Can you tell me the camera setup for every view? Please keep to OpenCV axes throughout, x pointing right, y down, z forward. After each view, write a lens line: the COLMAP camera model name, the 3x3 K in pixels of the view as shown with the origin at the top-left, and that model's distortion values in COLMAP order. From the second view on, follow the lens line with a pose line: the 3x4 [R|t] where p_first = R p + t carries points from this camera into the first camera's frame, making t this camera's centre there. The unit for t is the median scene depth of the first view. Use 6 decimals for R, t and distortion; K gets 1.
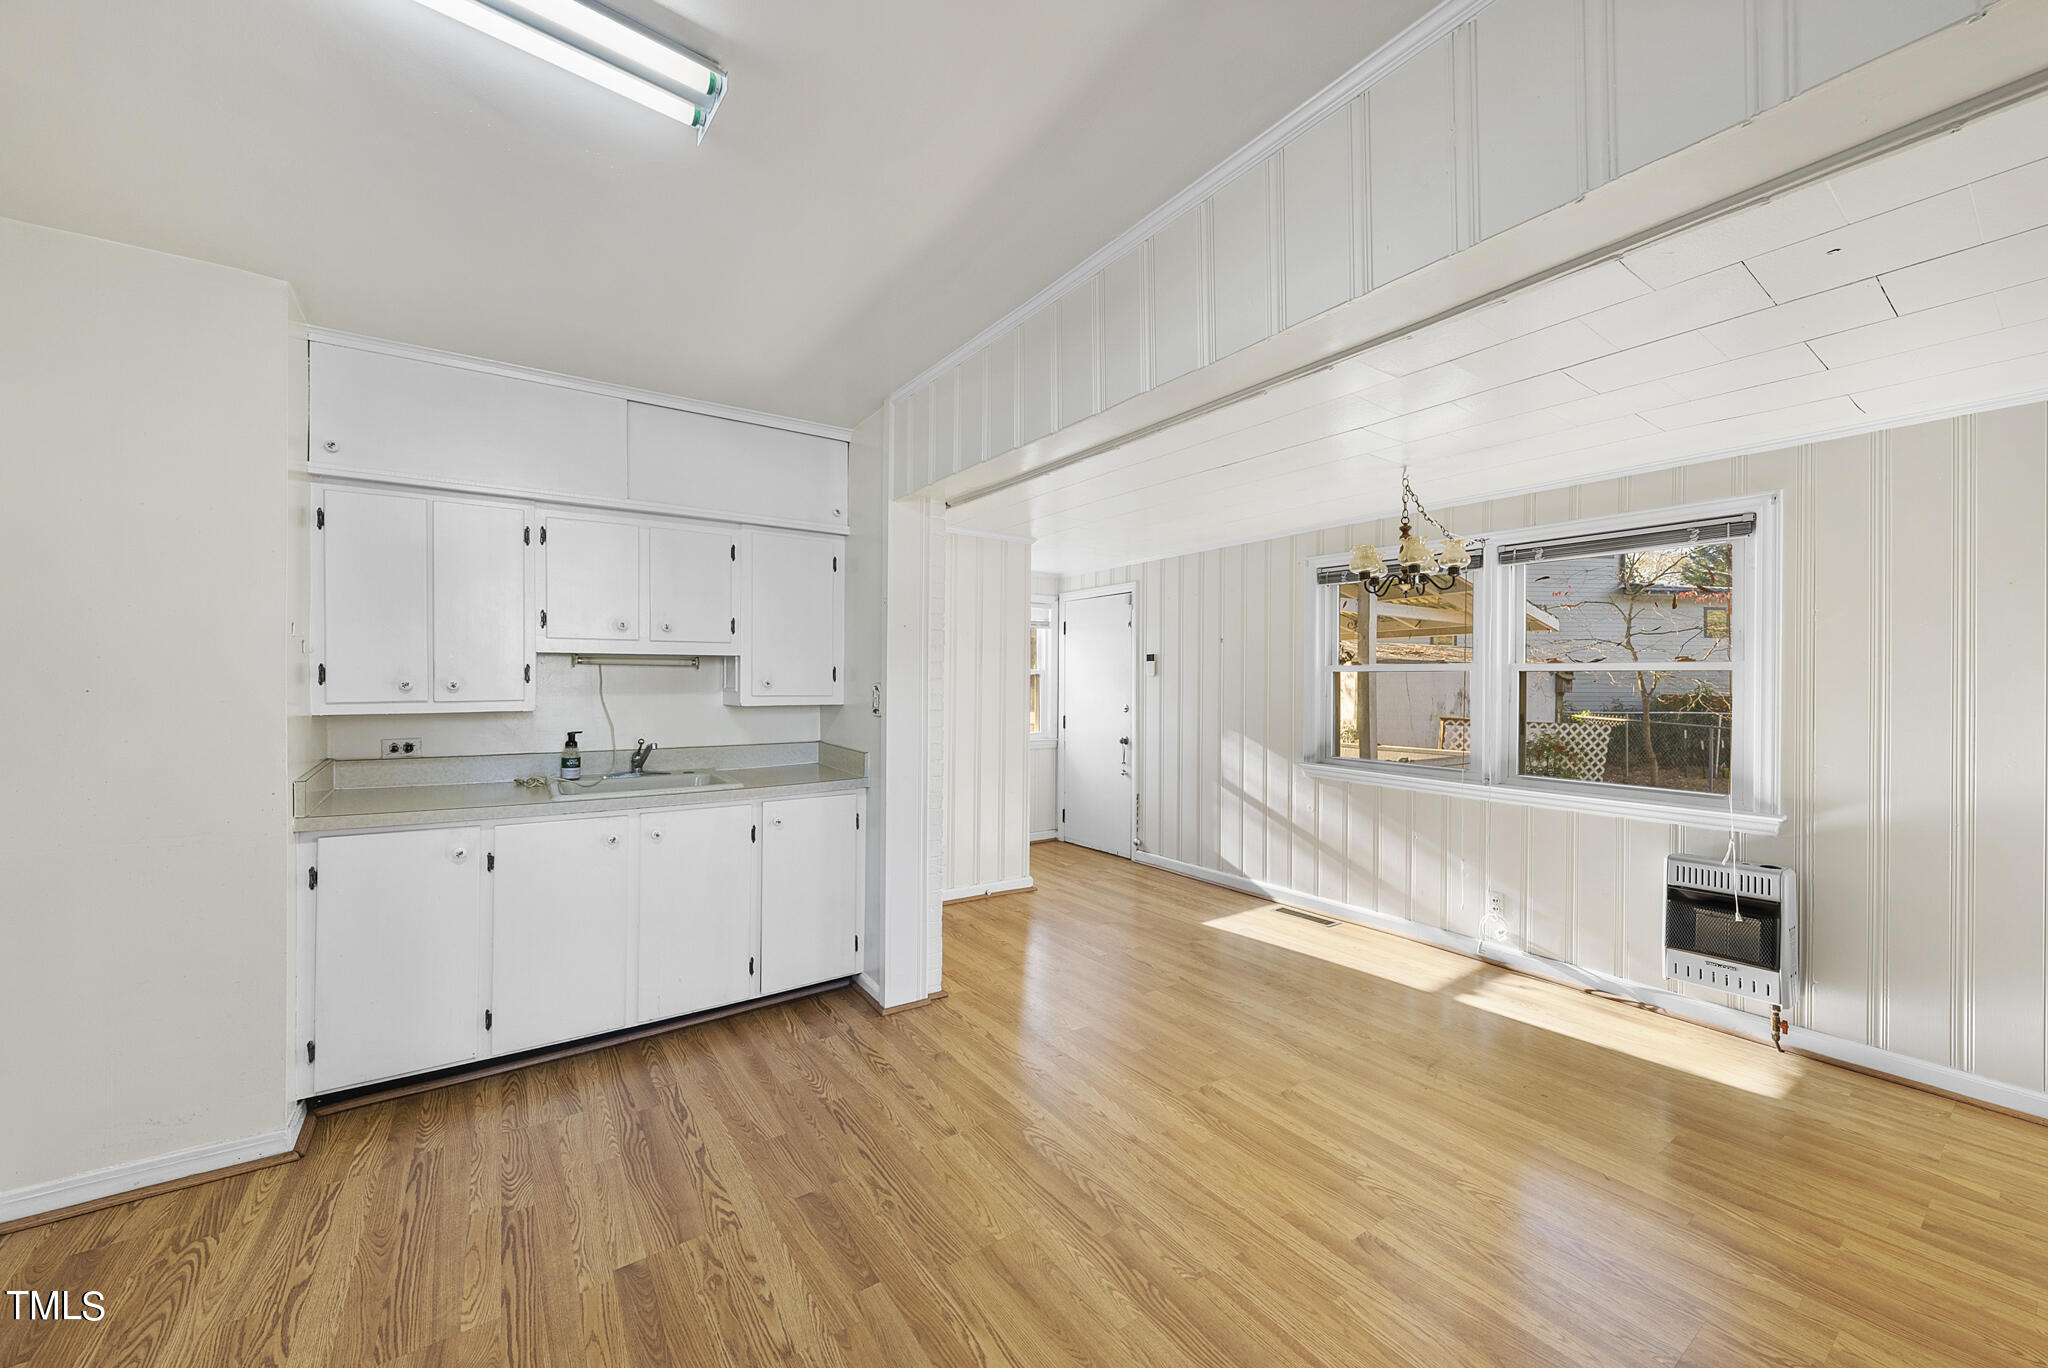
lens RADIAL K [[760.6, 0, 1028.3], [0, 760.6, 683.2], [0, 0, 1]] dist [-0.002548, -0.000047]
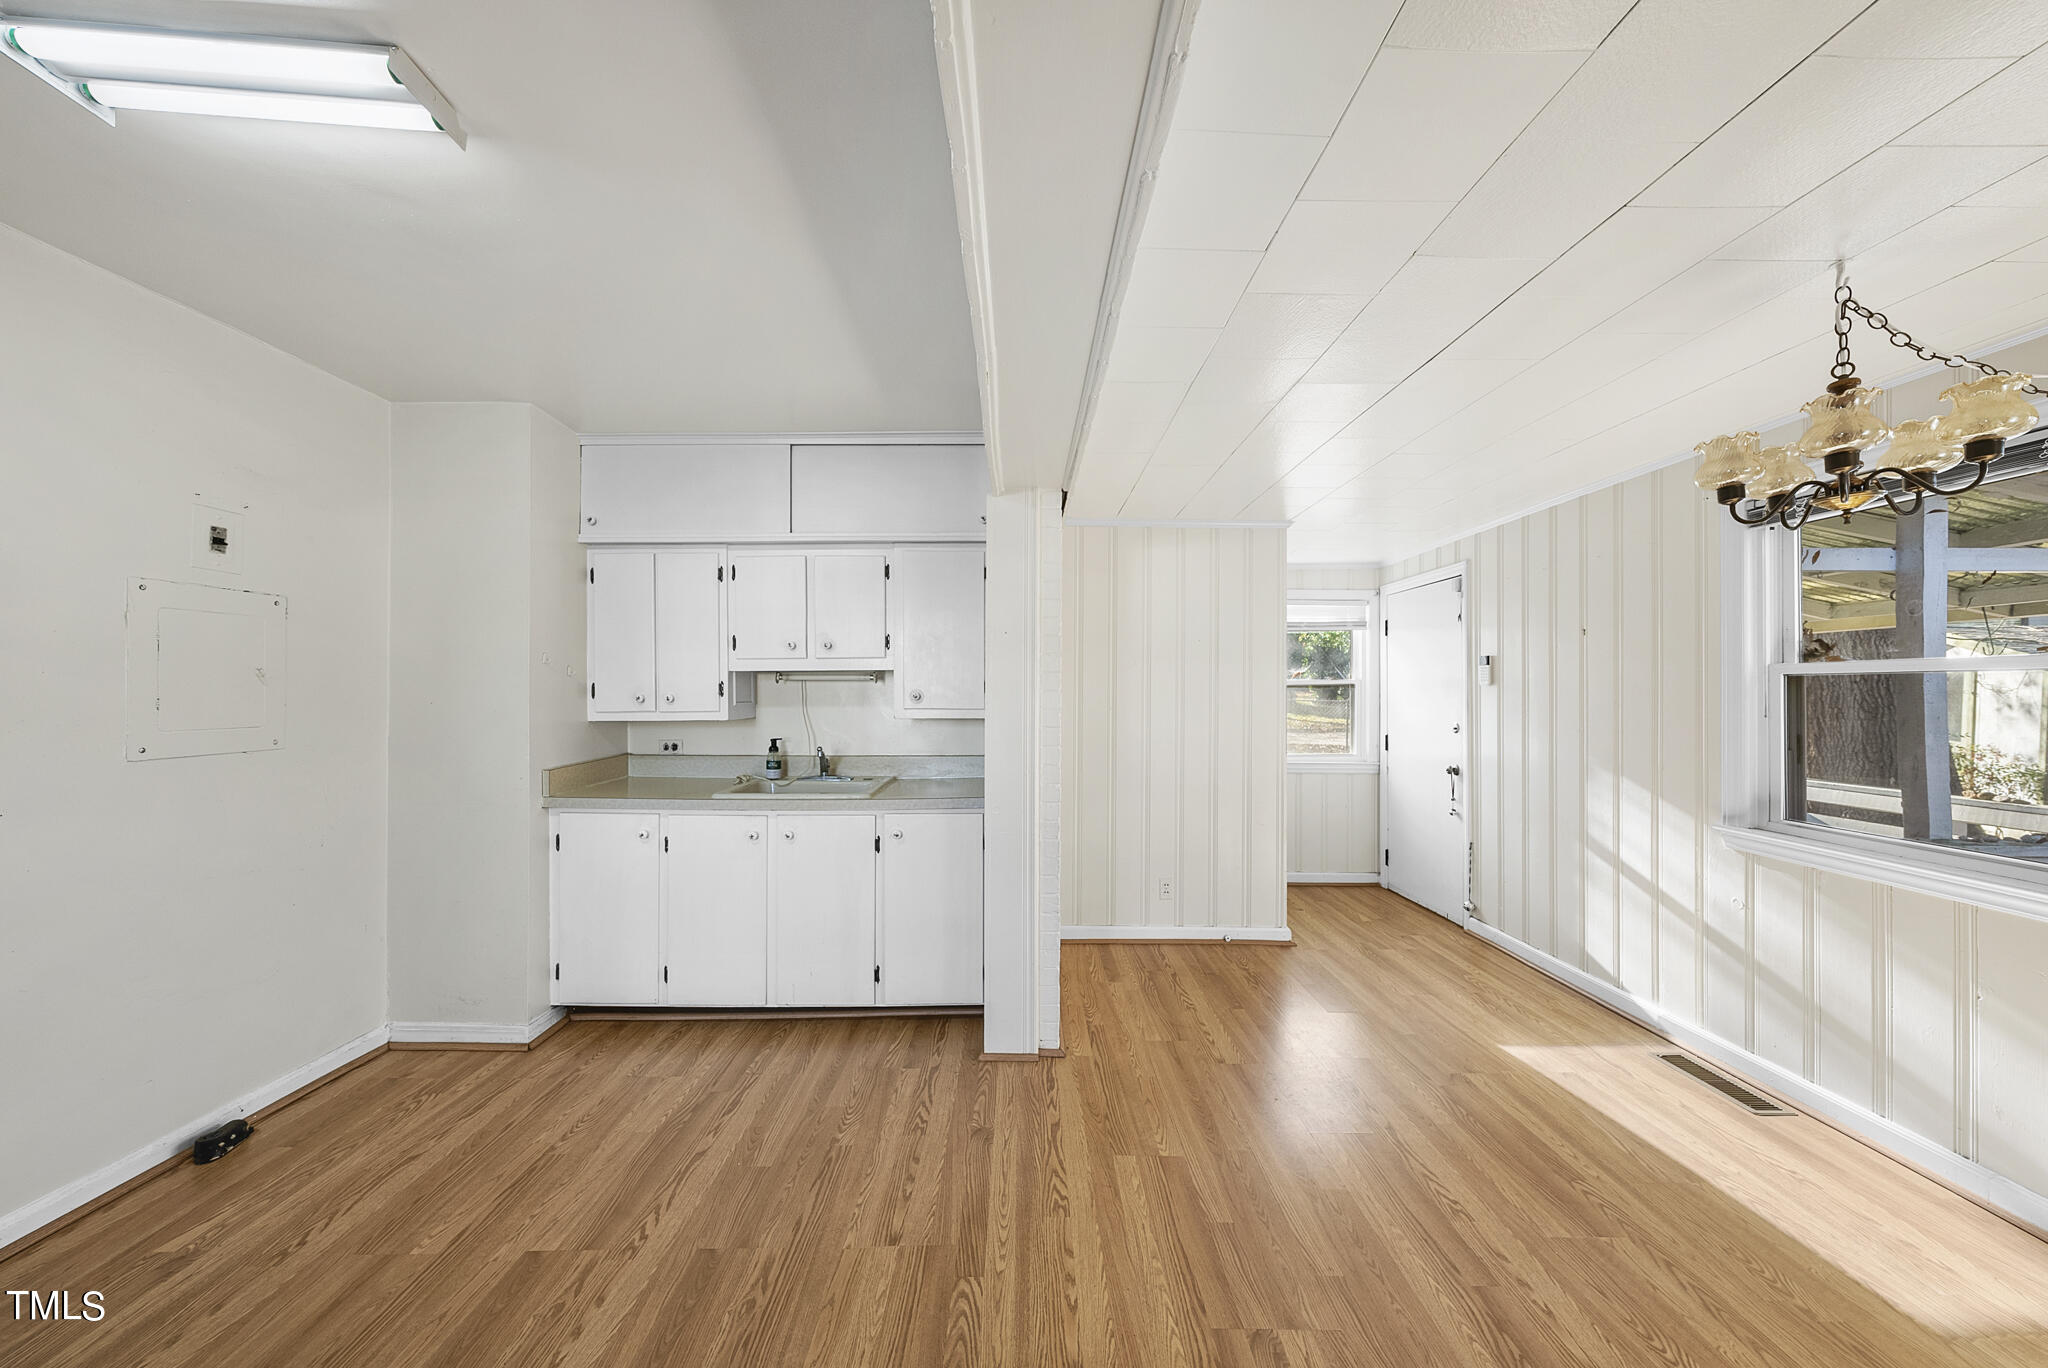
lens RADIAL K [[701.4, 0, 1026.9], [0, 701.4, 691.1], [0, 0, 1]] dist [-0.001607, -0.000038]
pose [[0.821753, -0.006482, -0.569807, 0.318459], [0.002883, 0.999970, -0.007217, -0.000131], [0.569837, 0.004288, 0.821747, 0.318396]]
